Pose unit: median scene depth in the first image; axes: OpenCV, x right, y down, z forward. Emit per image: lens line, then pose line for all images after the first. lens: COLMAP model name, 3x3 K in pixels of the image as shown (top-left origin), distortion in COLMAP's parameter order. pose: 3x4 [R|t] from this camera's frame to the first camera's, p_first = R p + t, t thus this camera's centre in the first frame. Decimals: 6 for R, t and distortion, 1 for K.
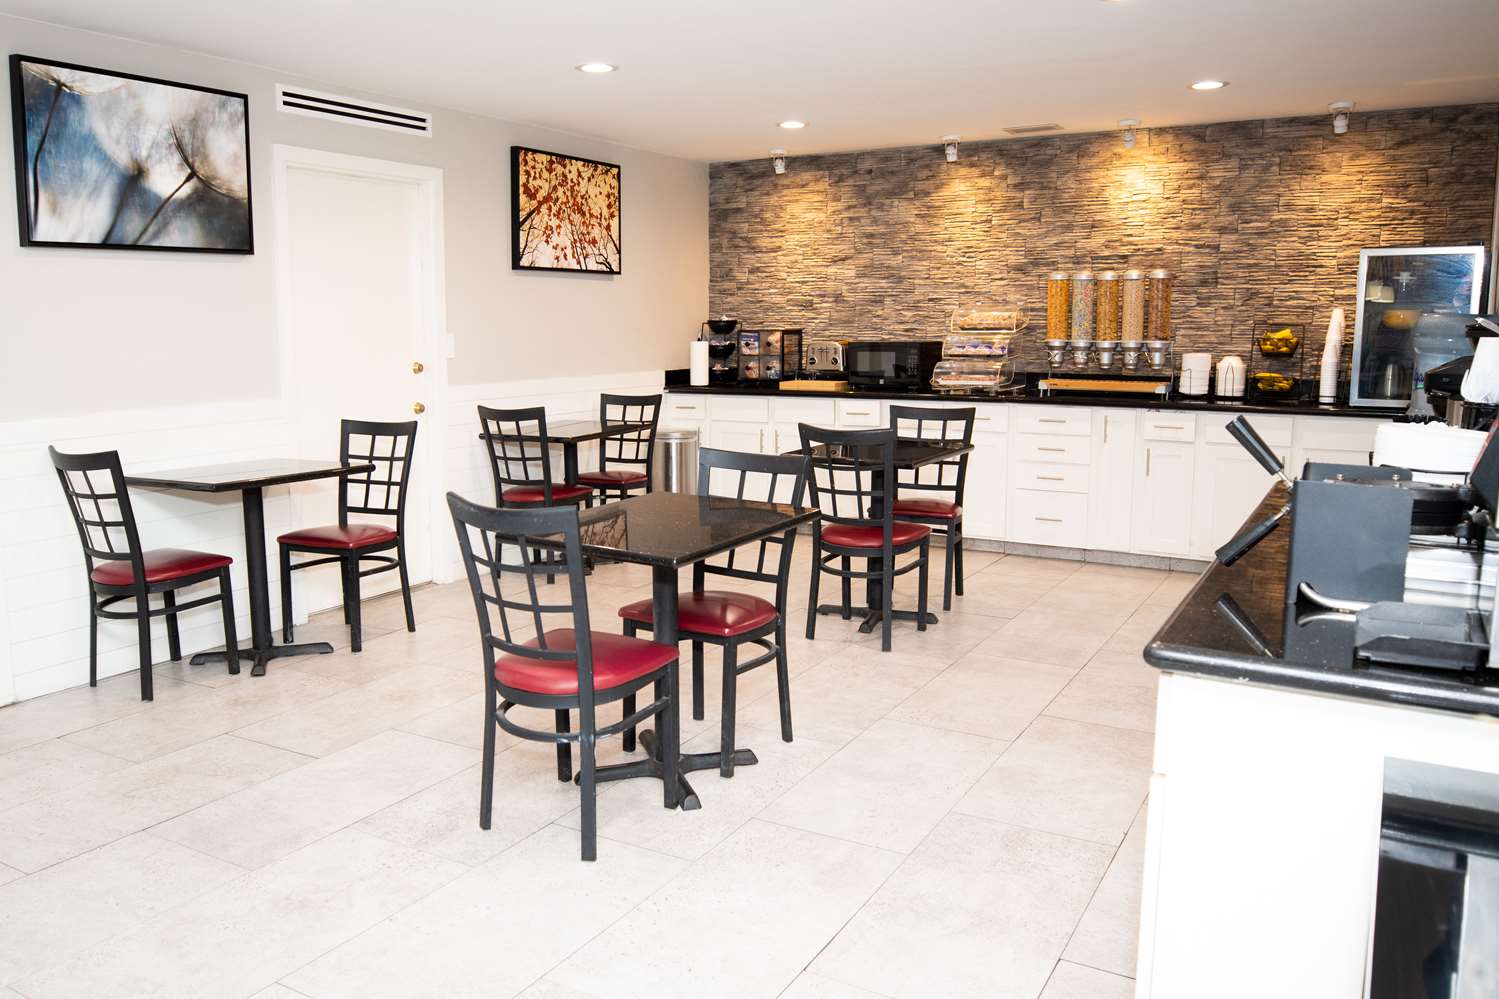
lens RADIAL K [[1225.9, 0, 748.7], [0, 1225.9, 499.7], [0, 0, 1]] dist [-0.053011, 0.006478]
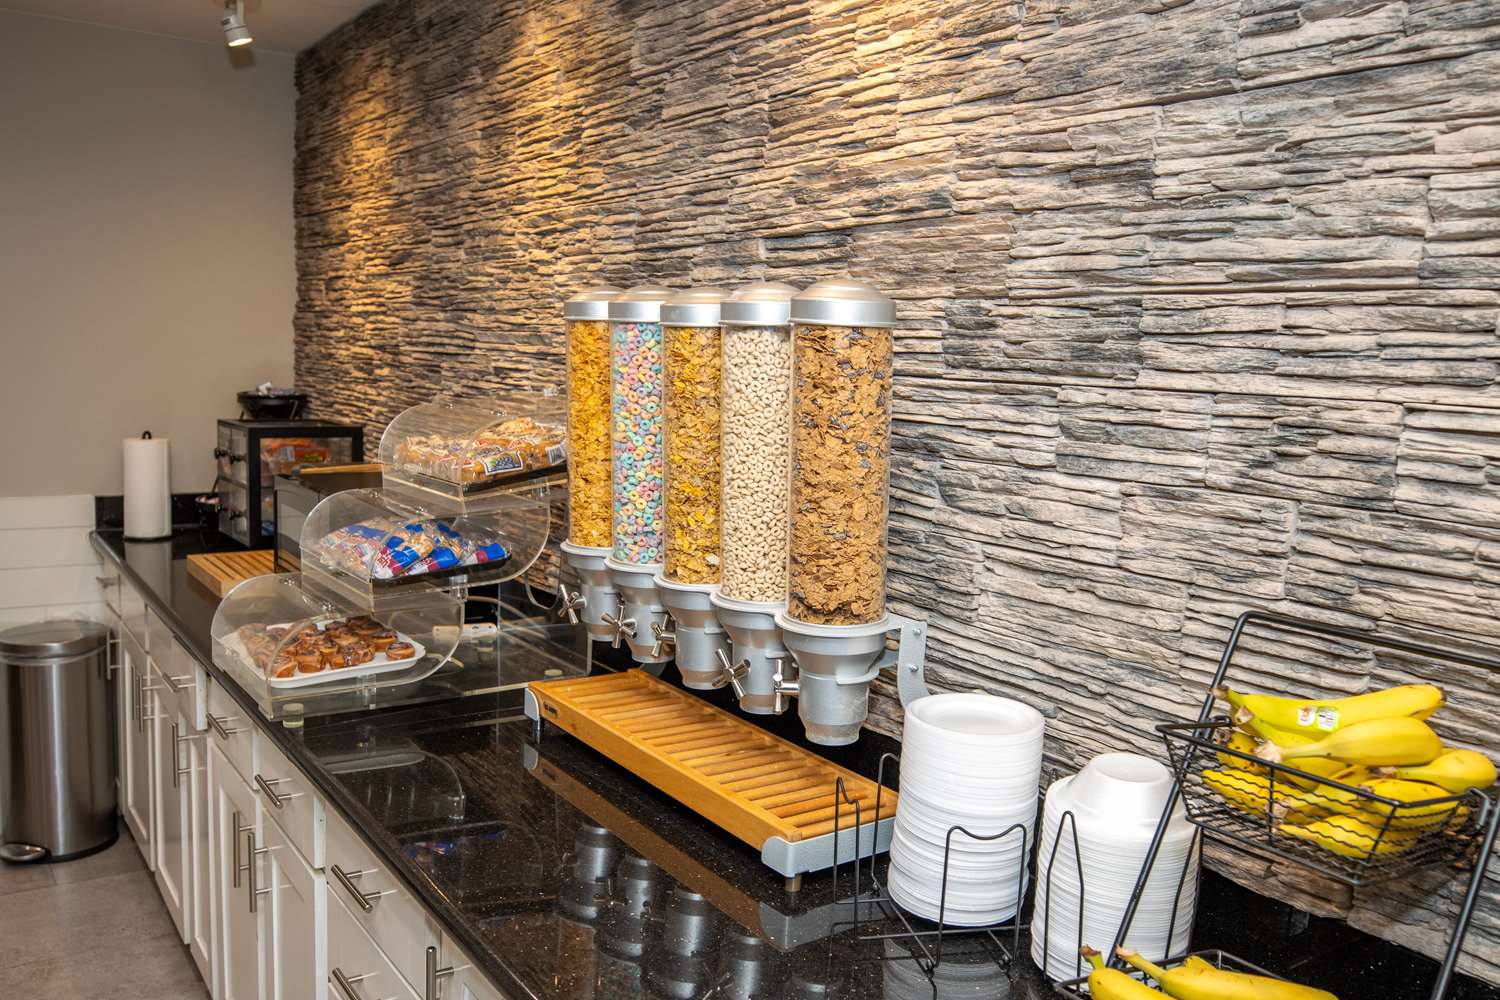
lens RADIAL K [[1279.2, 0, 747.8], [0, 1279.2, 494.8], [0, 0, 1]] dist [-0.072942, 0.022062]
pose [[0.886306, 0.090658, -0.454140, 0.415243], [-0.105789, 0.994357, -0.007960, -0.145897], [0.450855, 0.055098, 0.890895, 0.777125]]
